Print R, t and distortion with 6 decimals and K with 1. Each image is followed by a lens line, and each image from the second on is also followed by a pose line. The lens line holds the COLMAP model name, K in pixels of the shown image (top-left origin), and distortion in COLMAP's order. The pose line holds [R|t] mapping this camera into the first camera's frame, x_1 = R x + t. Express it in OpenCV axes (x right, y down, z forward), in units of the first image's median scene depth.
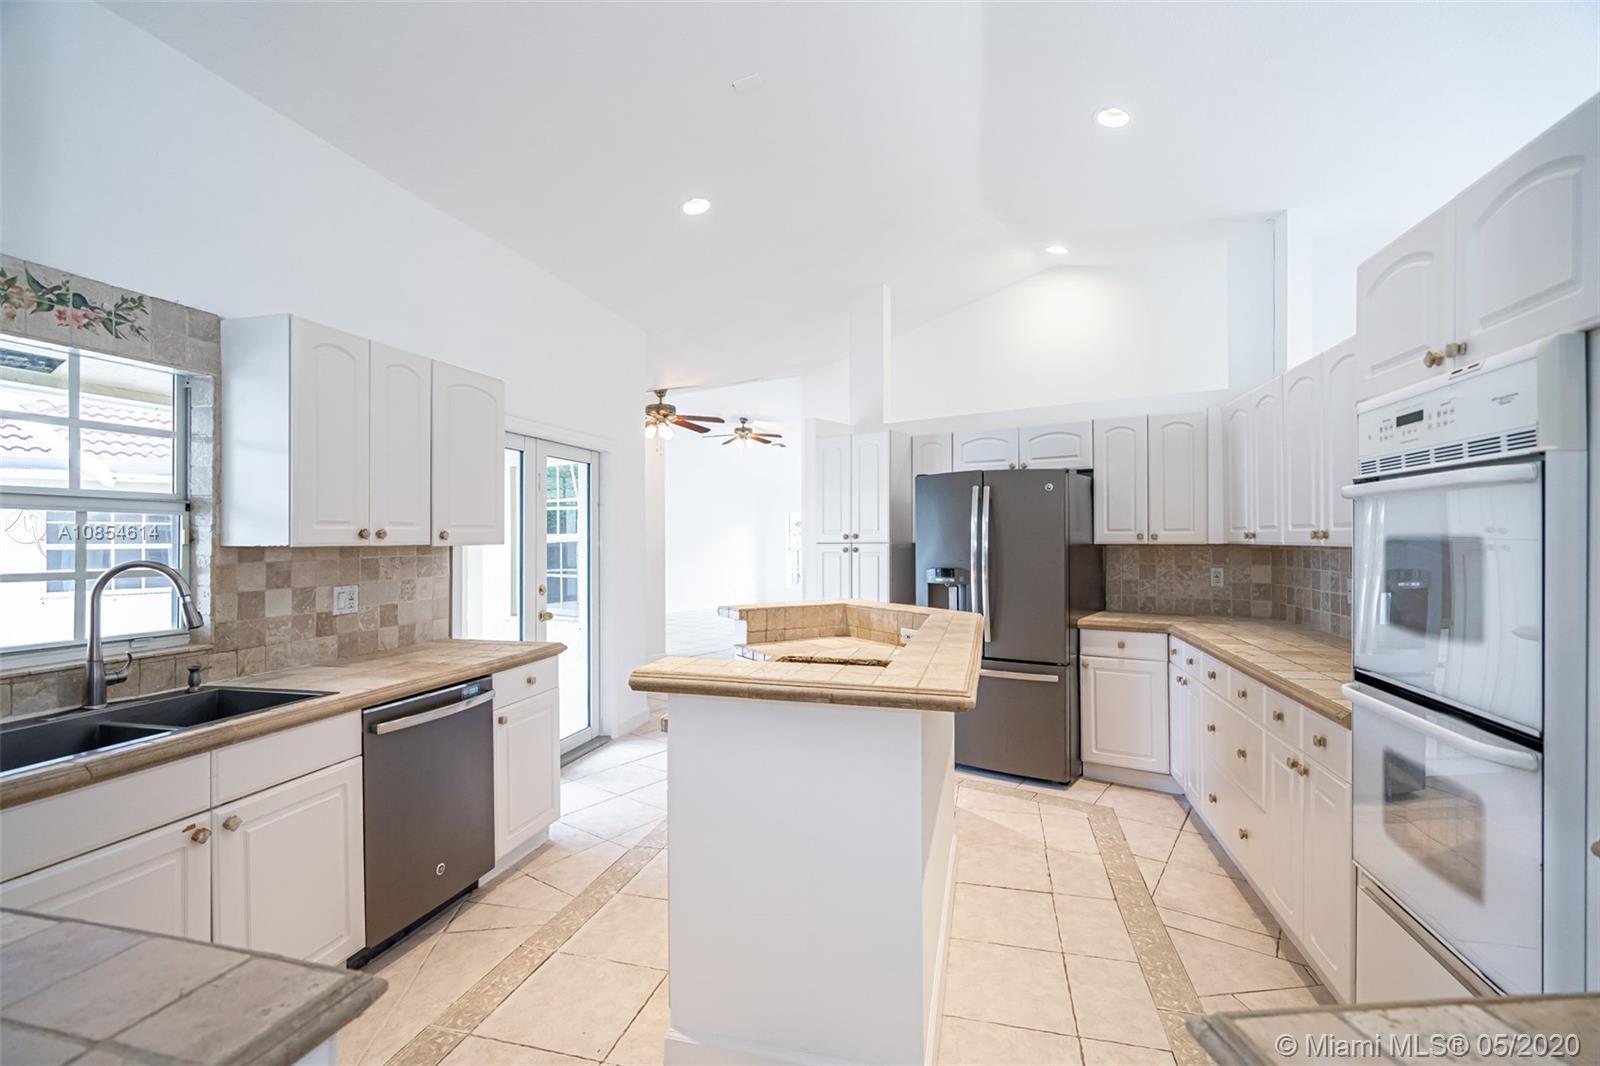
lens RADIAL K [[729.7, 0, 791.1], [0, 729.7, 539.7], [0, 0, 1]] dist [0.002858, 0.000686]
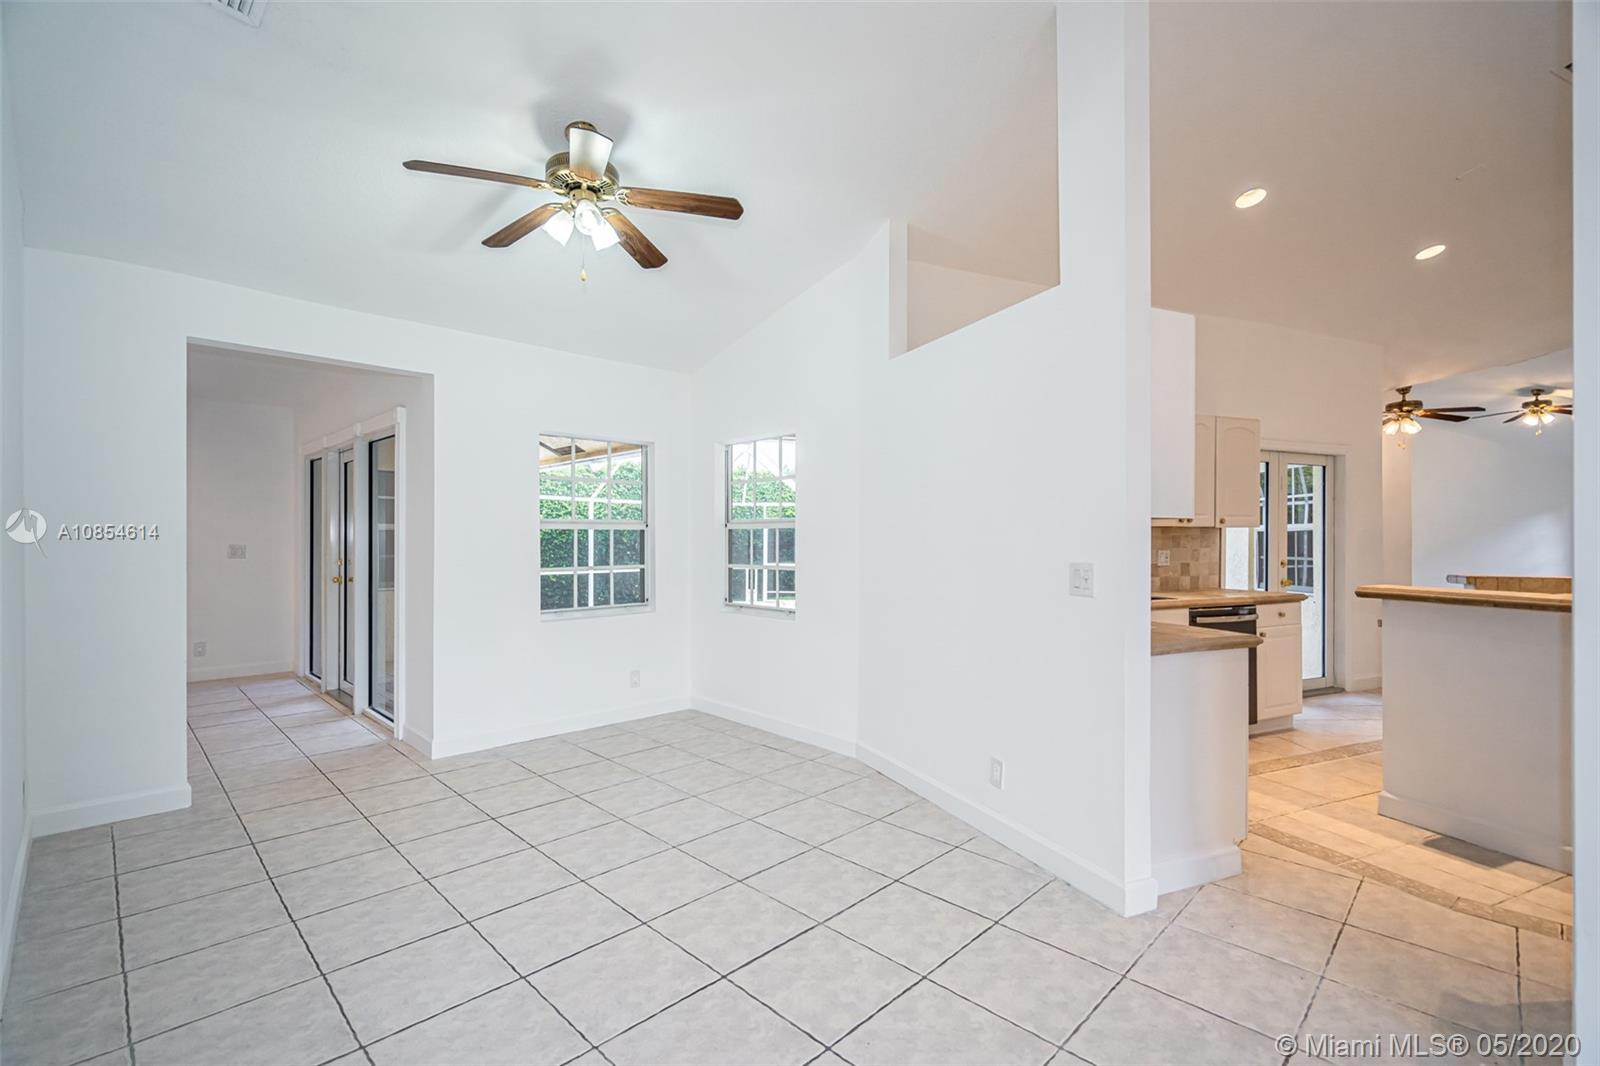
lens RADIAL K [[729.7, 0, 798.5], [0, 729.7, 537.7], [0, 0, 1]] dist [0.002858, 0.000686]
pose [[0.632162, 0.002282, -0.774833, 0.198175], [-0.003768, 0.999993, -0.000129, 0.035150], [0.774827, 0.003001, 0.632166, -0.781547]]
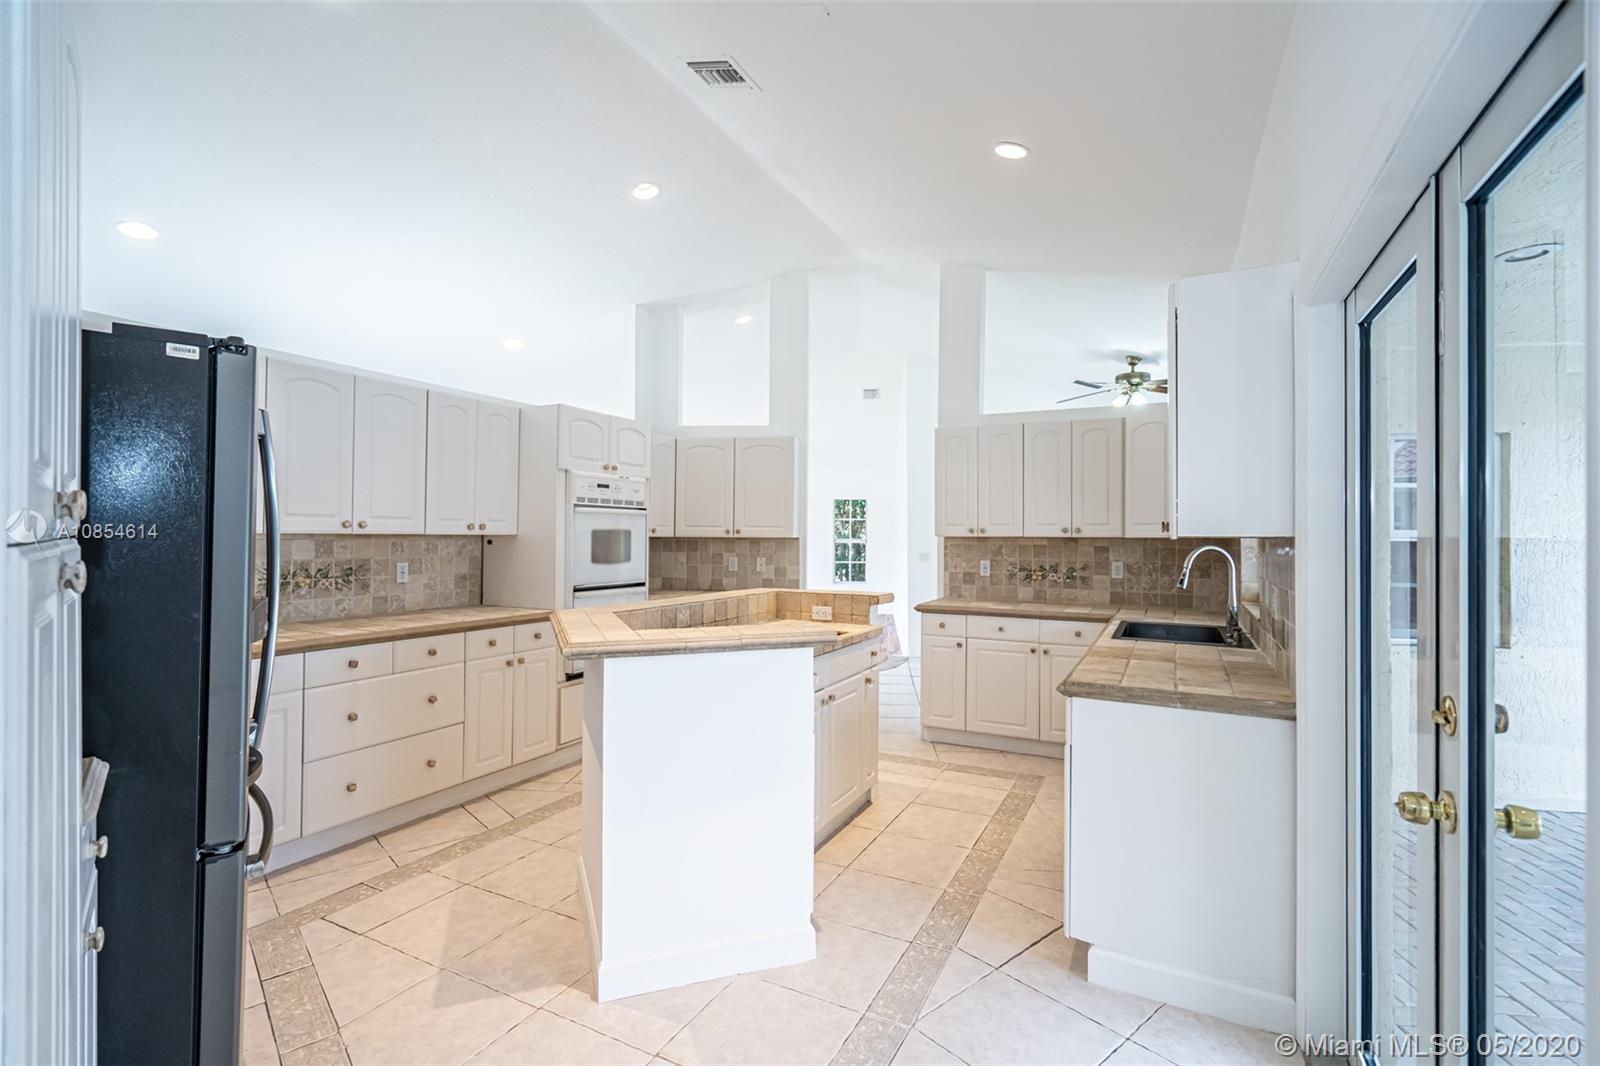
lens RADIAL K [[729.7, 0, 798.7], [0, 729.7, 531.4], [0, 0, 1]] dist [0.002858, 0.000686]
pose [[-0.978900, -0.006074, 0.204247, -0.228133], [-0.006659, 0.999975, -0.002179, 0.001849], [-0.204229, -0.003493, -0.978917, 1.888829]]
